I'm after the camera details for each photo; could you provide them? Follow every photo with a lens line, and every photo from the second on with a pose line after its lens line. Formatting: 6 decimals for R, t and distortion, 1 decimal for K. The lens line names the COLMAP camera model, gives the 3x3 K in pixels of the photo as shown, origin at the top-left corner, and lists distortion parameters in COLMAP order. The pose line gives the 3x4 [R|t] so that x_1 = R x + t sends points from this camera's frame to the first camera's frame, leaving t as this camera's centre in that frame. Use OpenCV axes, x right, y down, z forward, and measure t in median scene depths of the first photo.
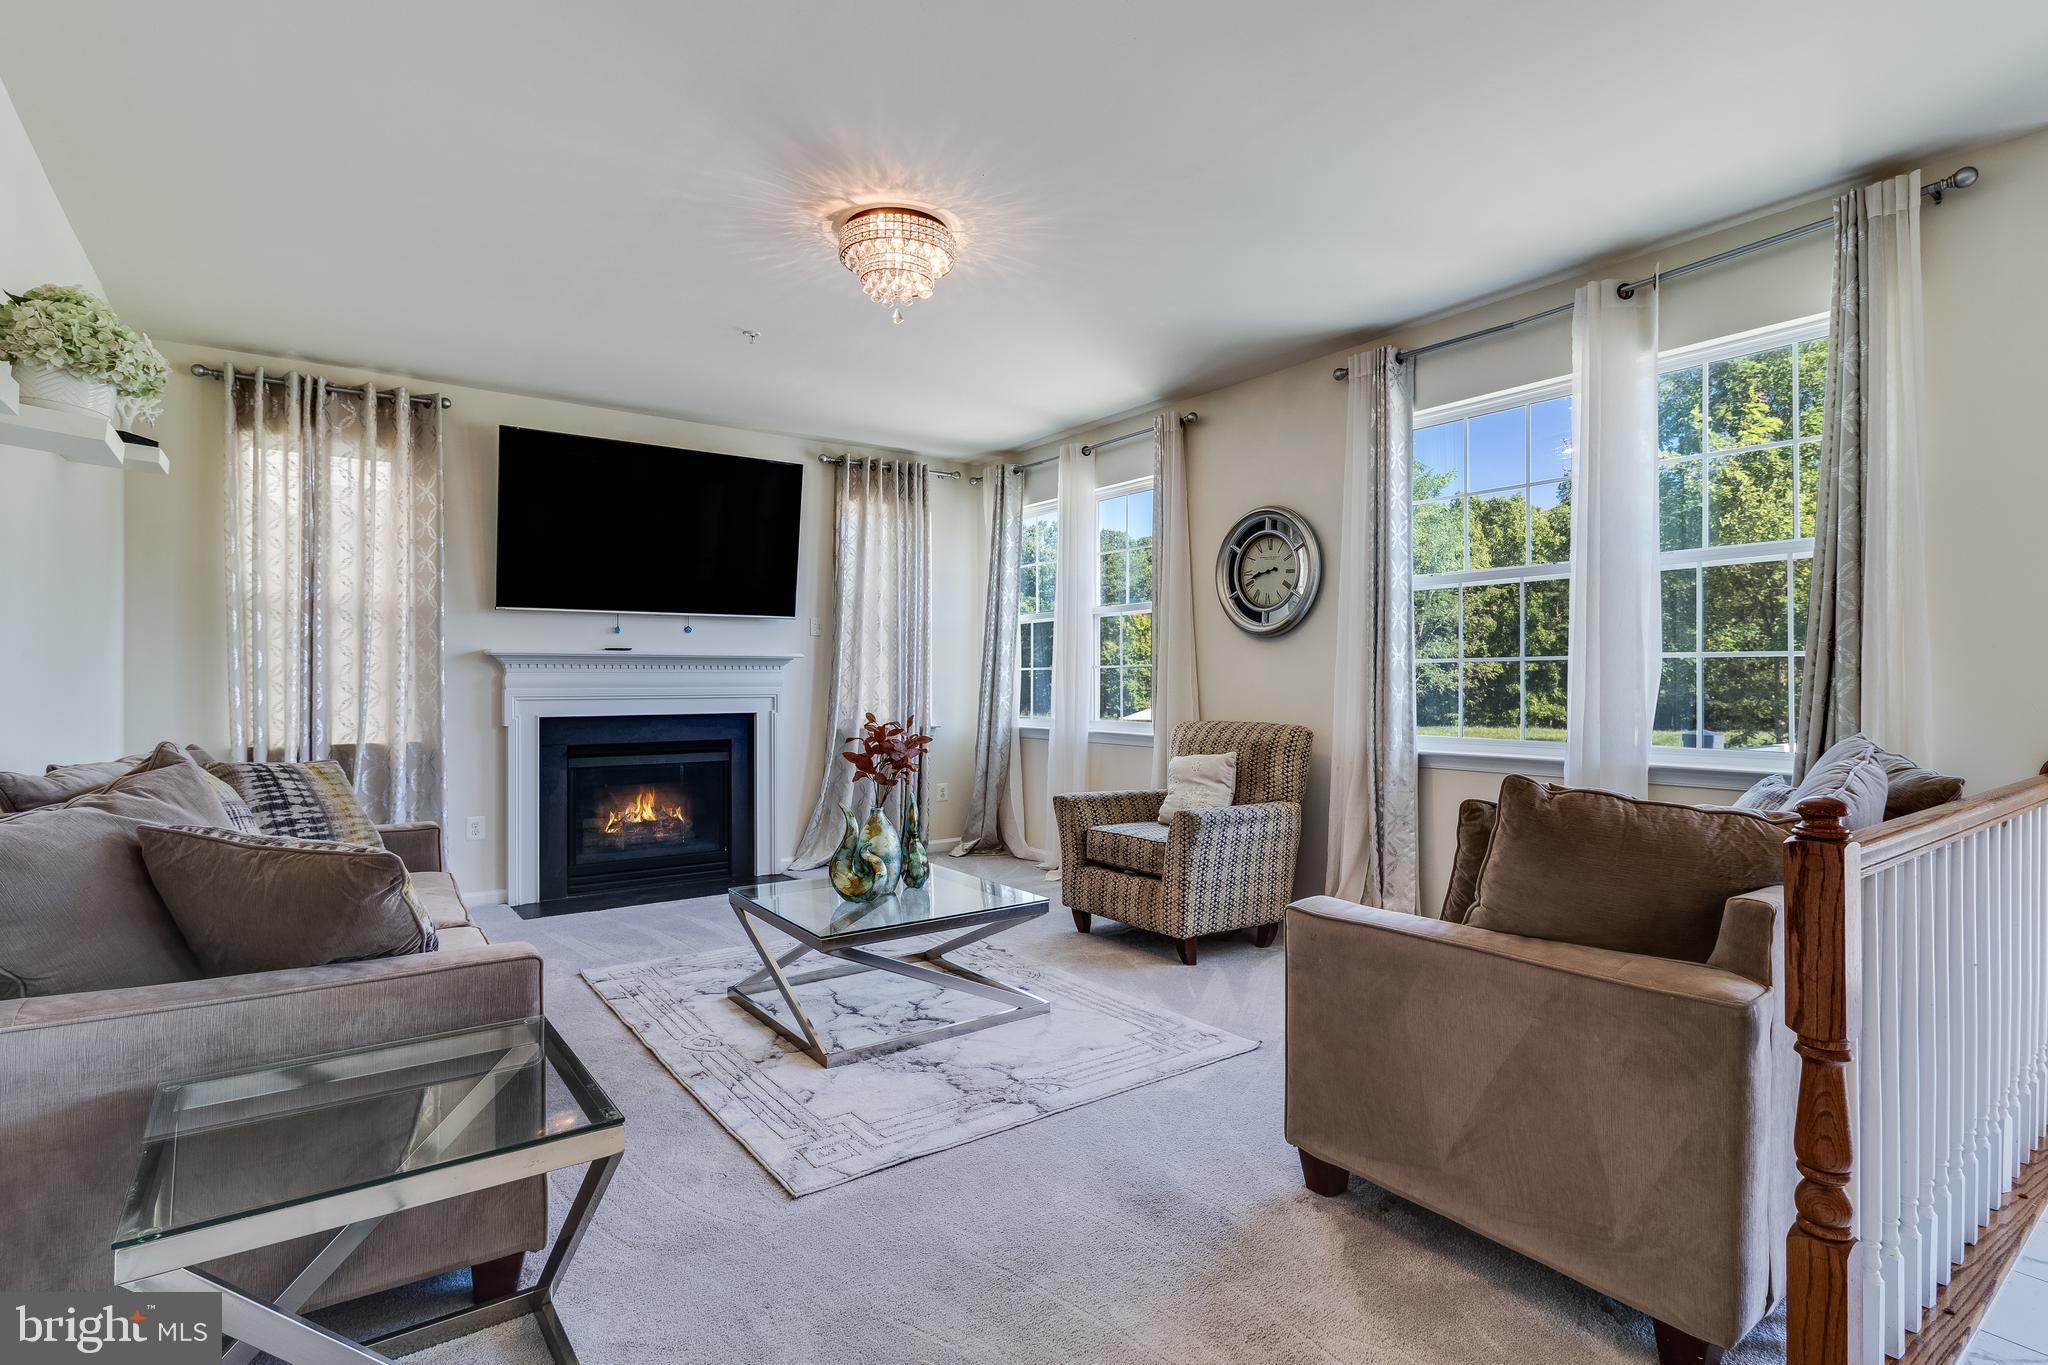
lens RADIAL K [[1022.7, 0, 1035.0], [0, 1022.7, 684.7], [0, 0, 1]] dist [-0.000411, -0.001982]
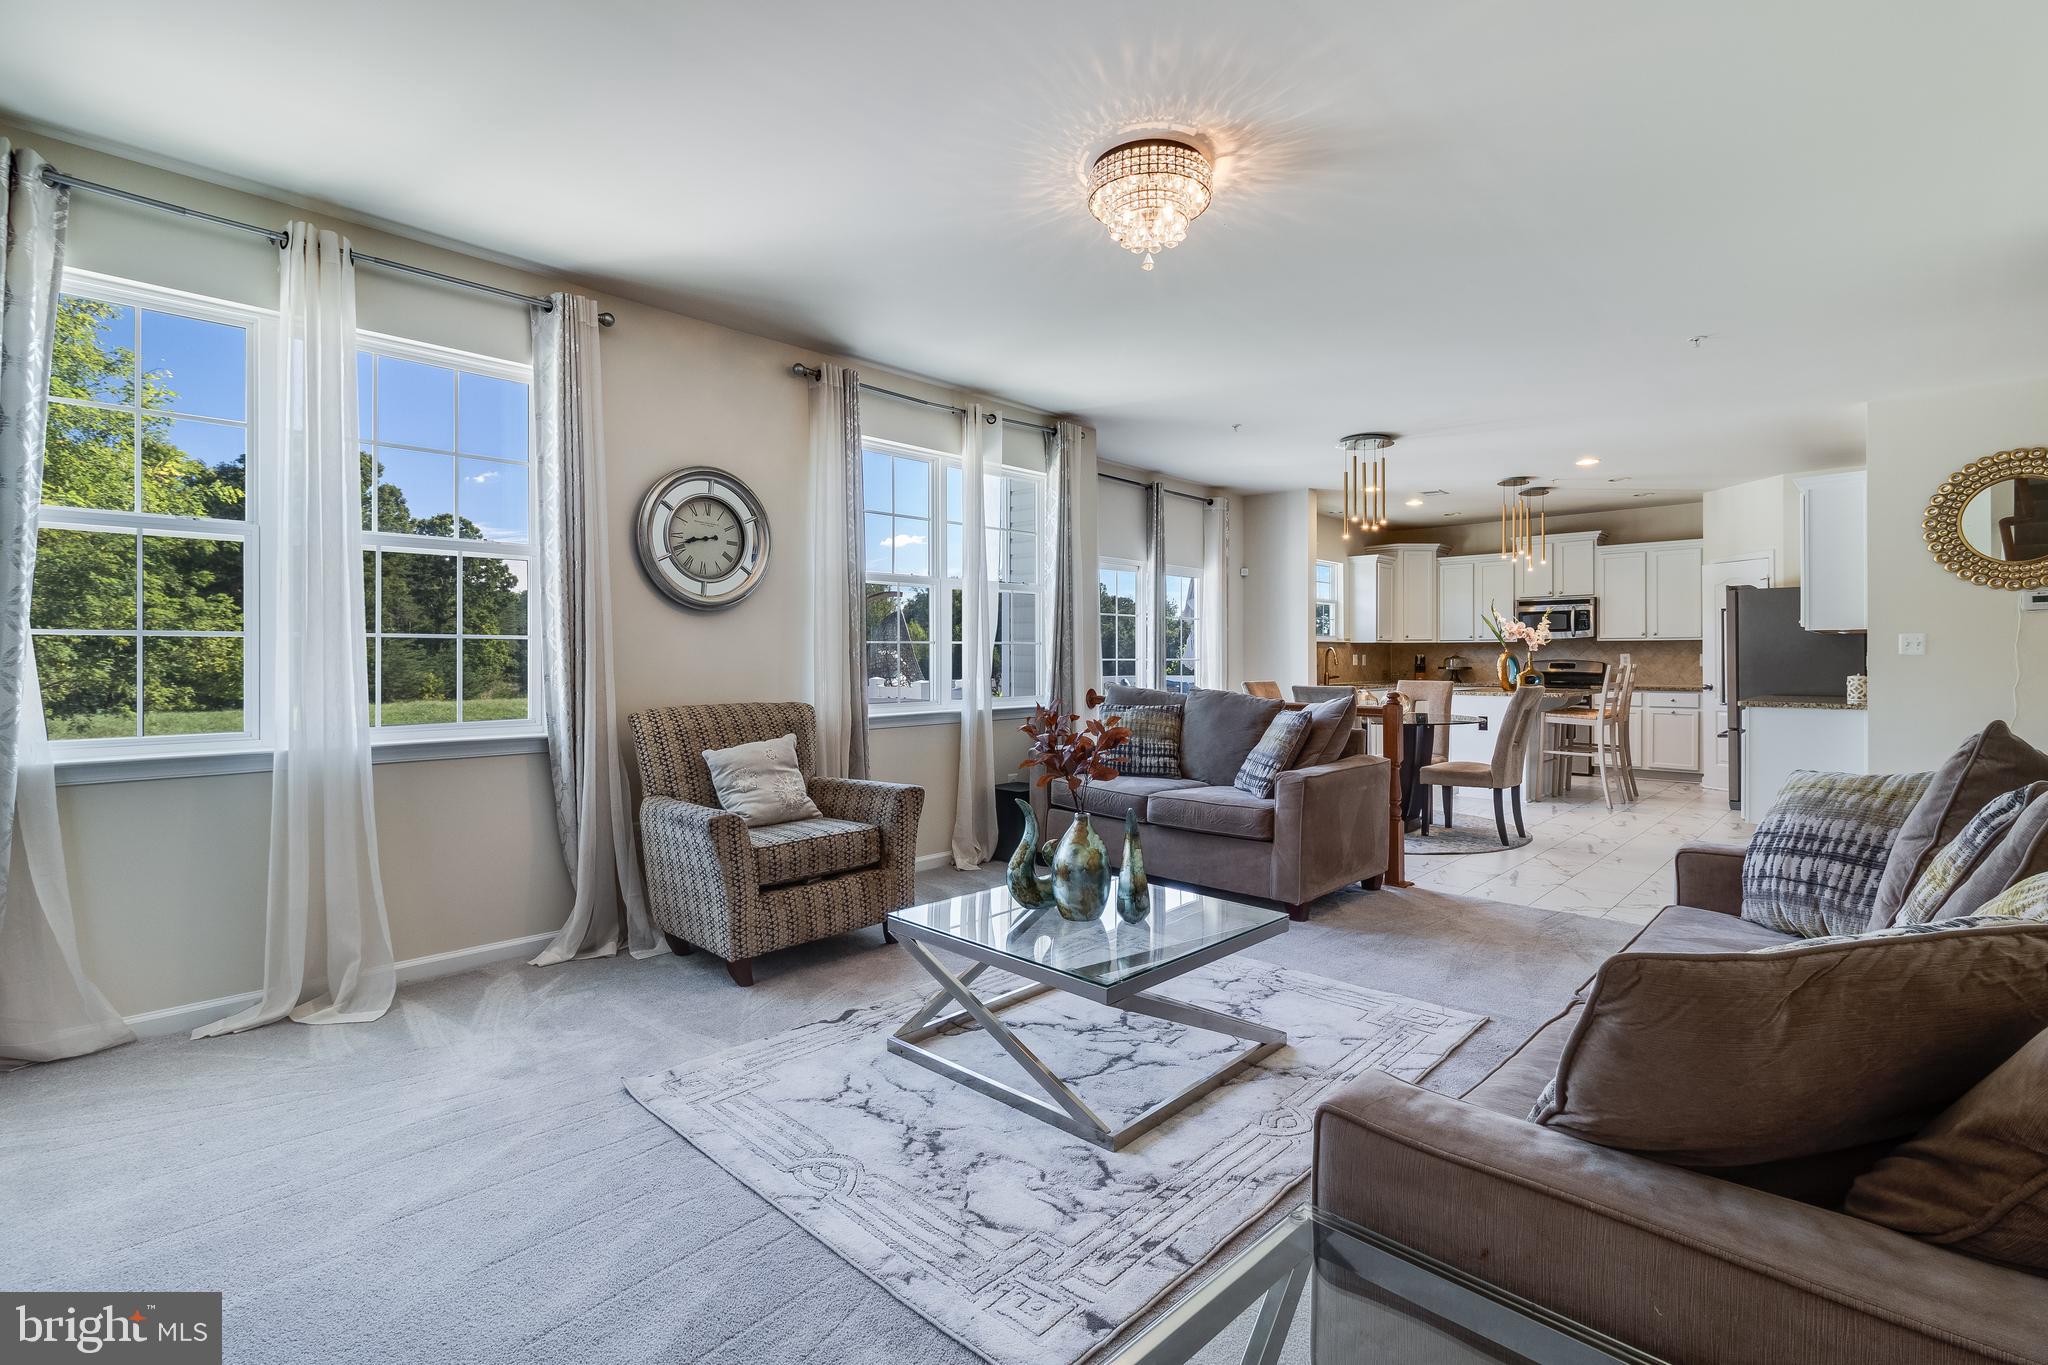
lens RADIAL K [[942.1, 0, 1039.2], [0, 942.1, 655.6], [0, 0, 1]] dist [0.001190, 0.000518]
pose [[-0.194622, 0.004331, 0.980869, -0.654932], [0.008263, 0.999962, -0.002775, -0.001376], [-0.980844, 0.007565, -0.194650, 0.873428]]
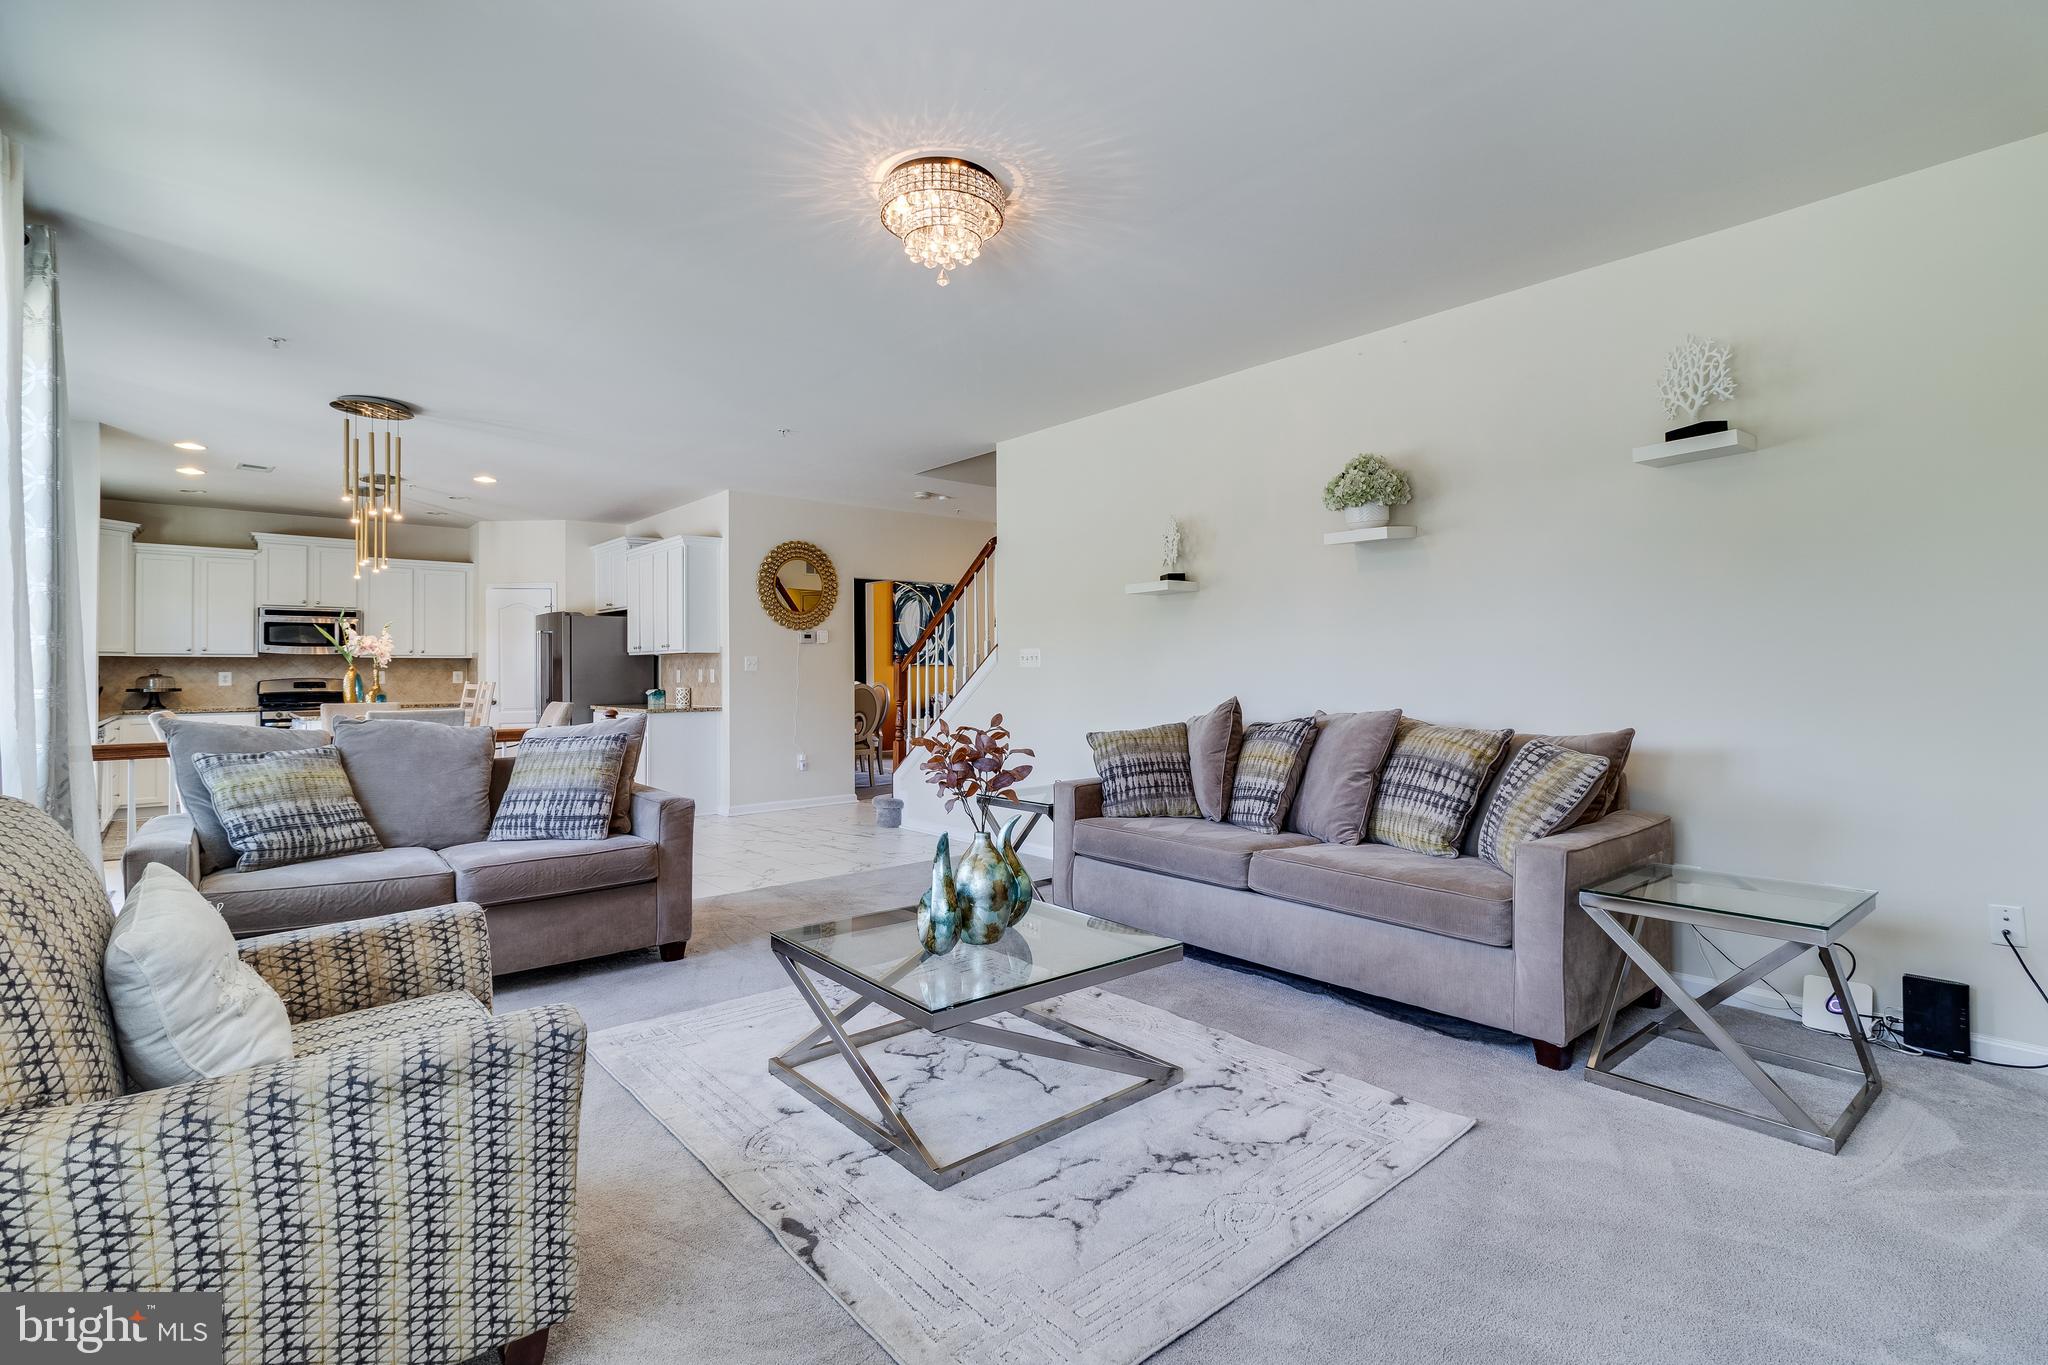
lens RADIAL K [[942.1, 0, 1022.3], [0, 942.1, 662.1], [0, 0, 1]] dist [0.001190, 0.000518]
pose [[-0.996051, 0.006261, -0.088562, -0.093172], [0.006599, 0.999972, -0.003525, -0.004119], [0.088538, -0.004095, -0.996064, 1.275741]]
